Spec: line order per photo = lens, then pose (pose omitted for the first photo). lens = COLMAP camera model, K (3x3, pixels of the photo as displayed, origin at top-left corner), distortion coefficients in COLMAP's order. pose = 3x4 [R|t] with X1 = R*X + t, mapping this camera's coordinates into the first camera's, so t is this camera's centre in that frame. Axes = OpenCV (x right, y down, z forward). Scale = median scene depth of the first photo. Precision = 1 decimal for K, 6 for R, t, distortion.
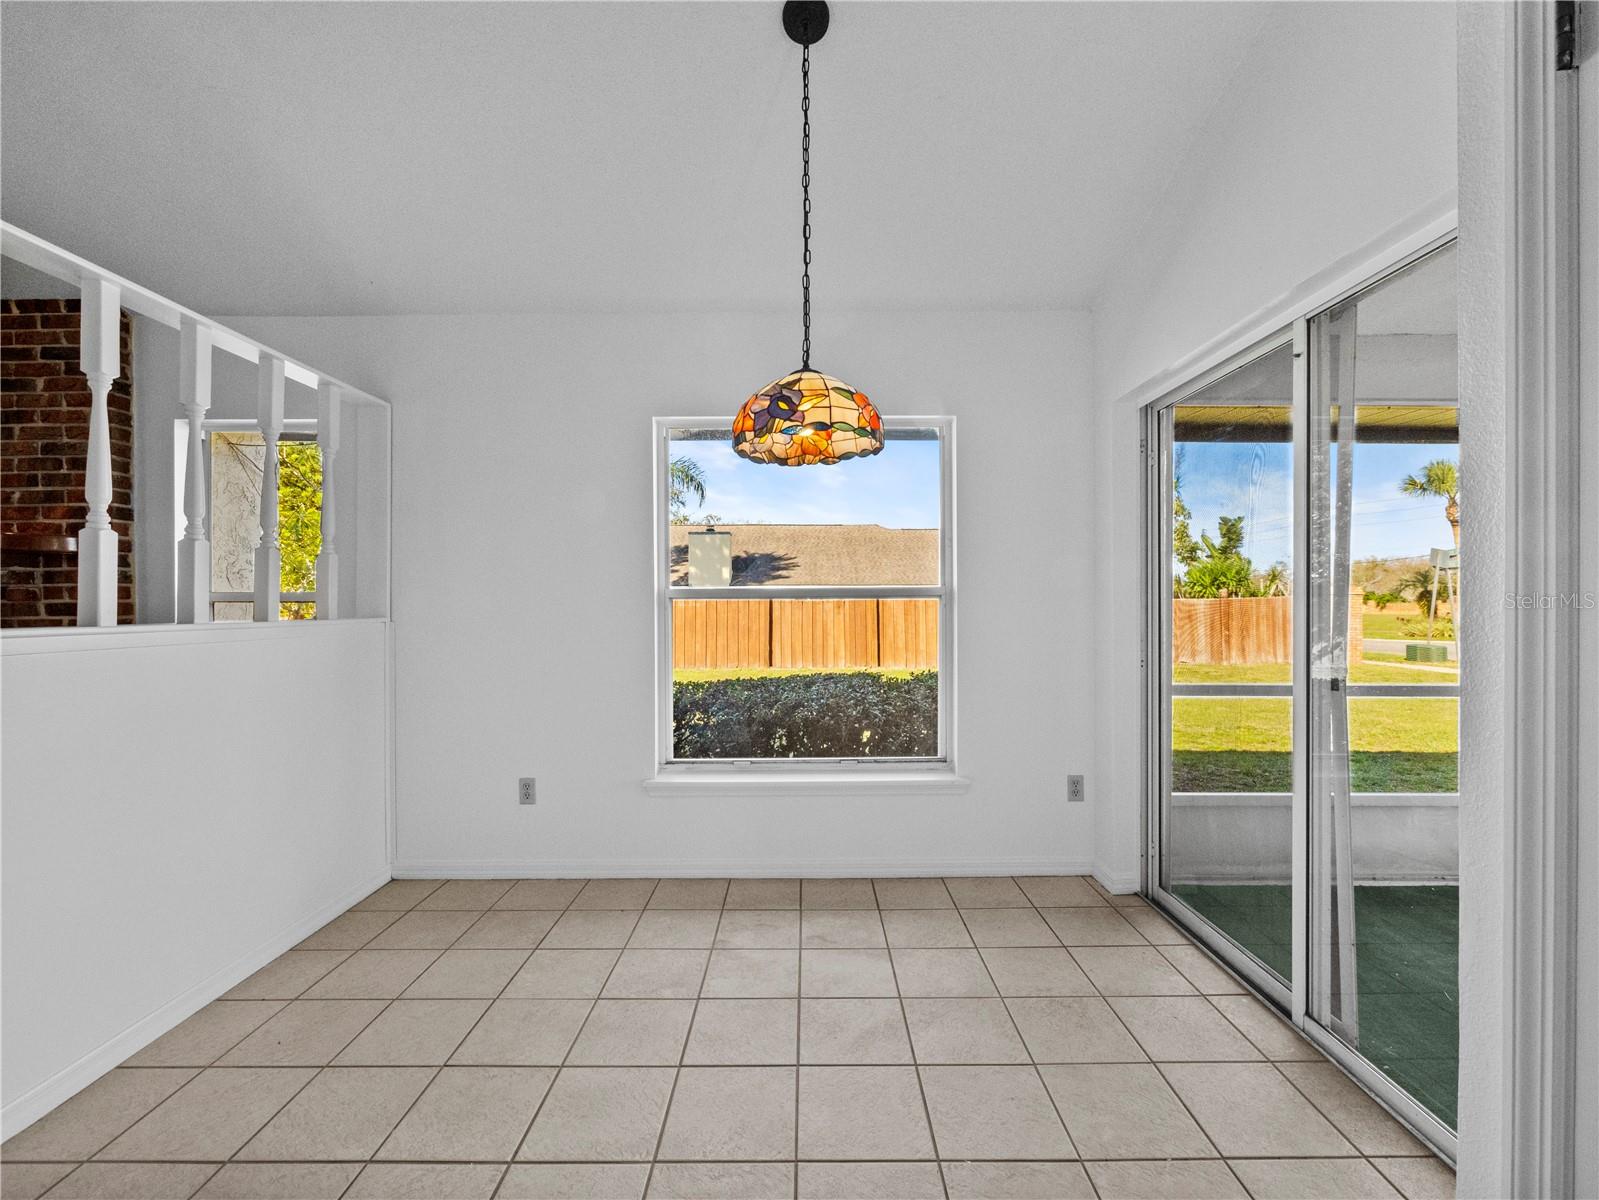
lens RADIAL K [[686.7, 0, 800.0], [0, 686.7, 603.5], [0, 0, 1]] dist [-0.003274, 0.000776]
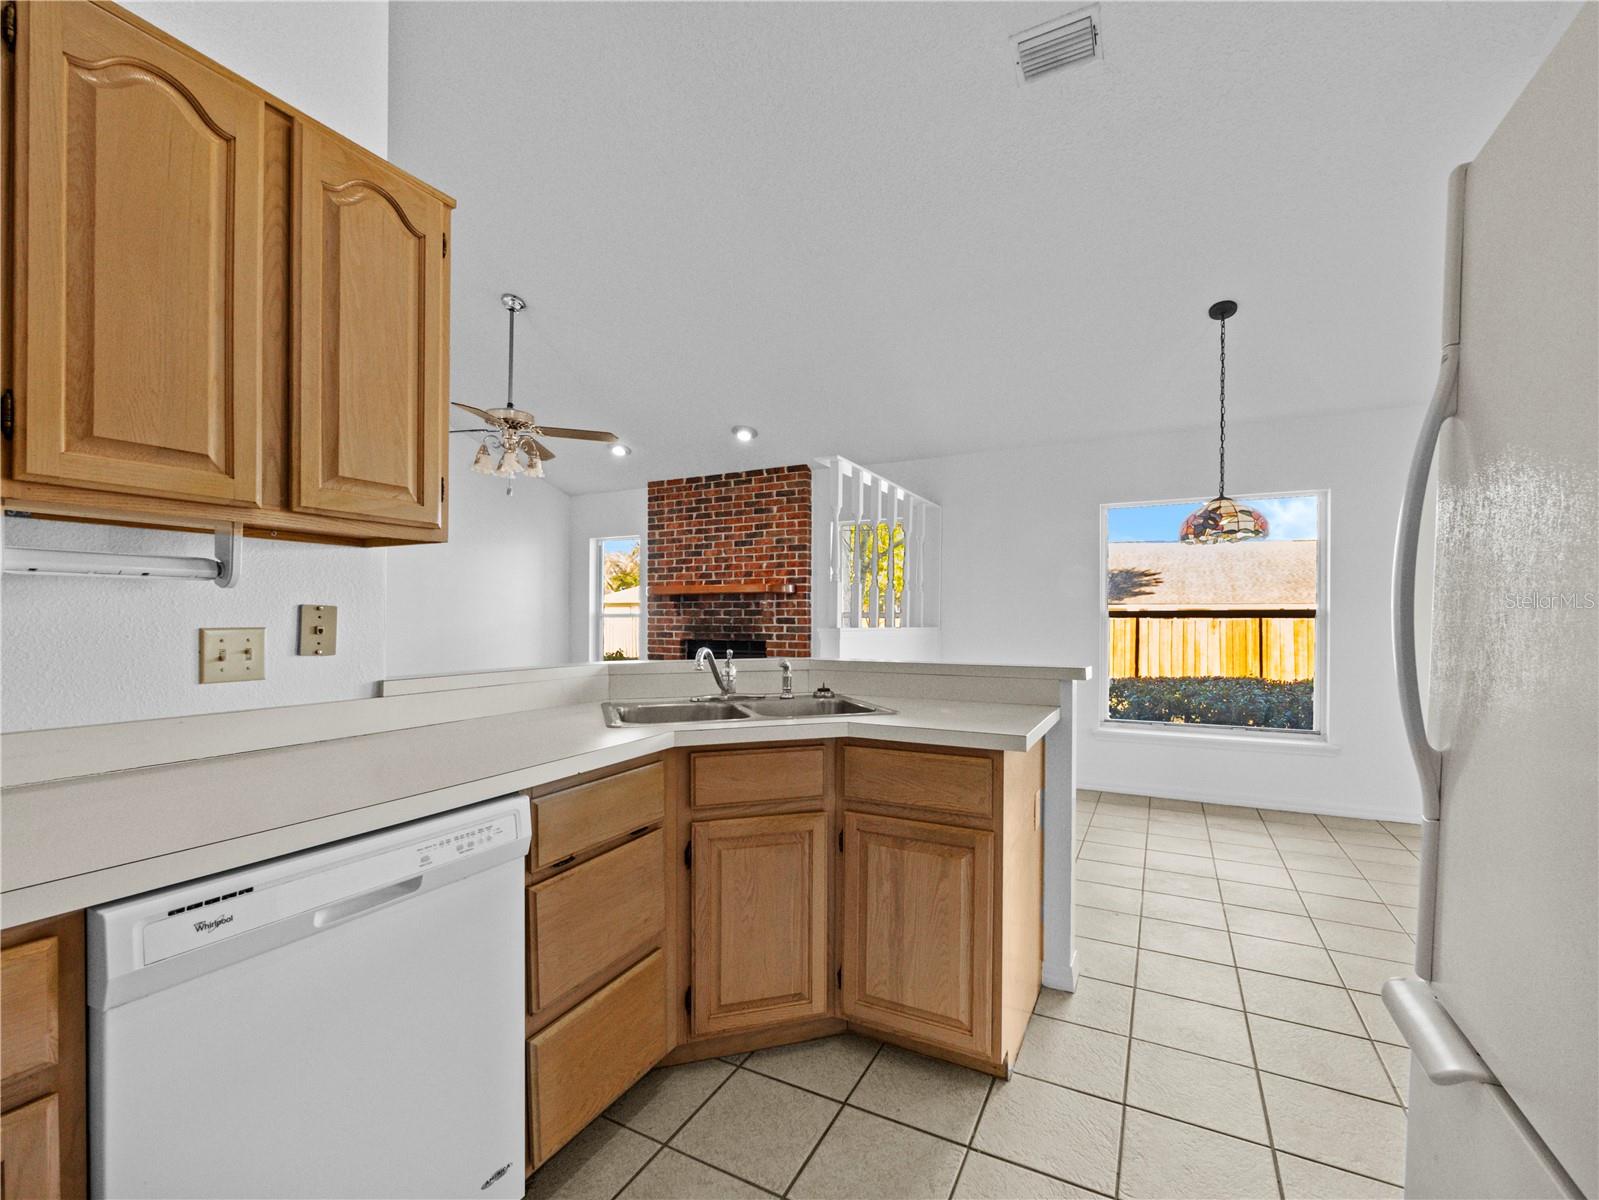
lens RADIAL K [[686.7, 0, 819.1], [0, 686.7, 622.7], [0, 0, 1]] dist [-0.003274, 0.000776]
pose [[0.897056, 0.009379, -0.441818, -0.076077], [-0.008937, 0.999955, 0.003084, 0.005673], [0.441827, 0.001182, 0.897099, -0.611777]]
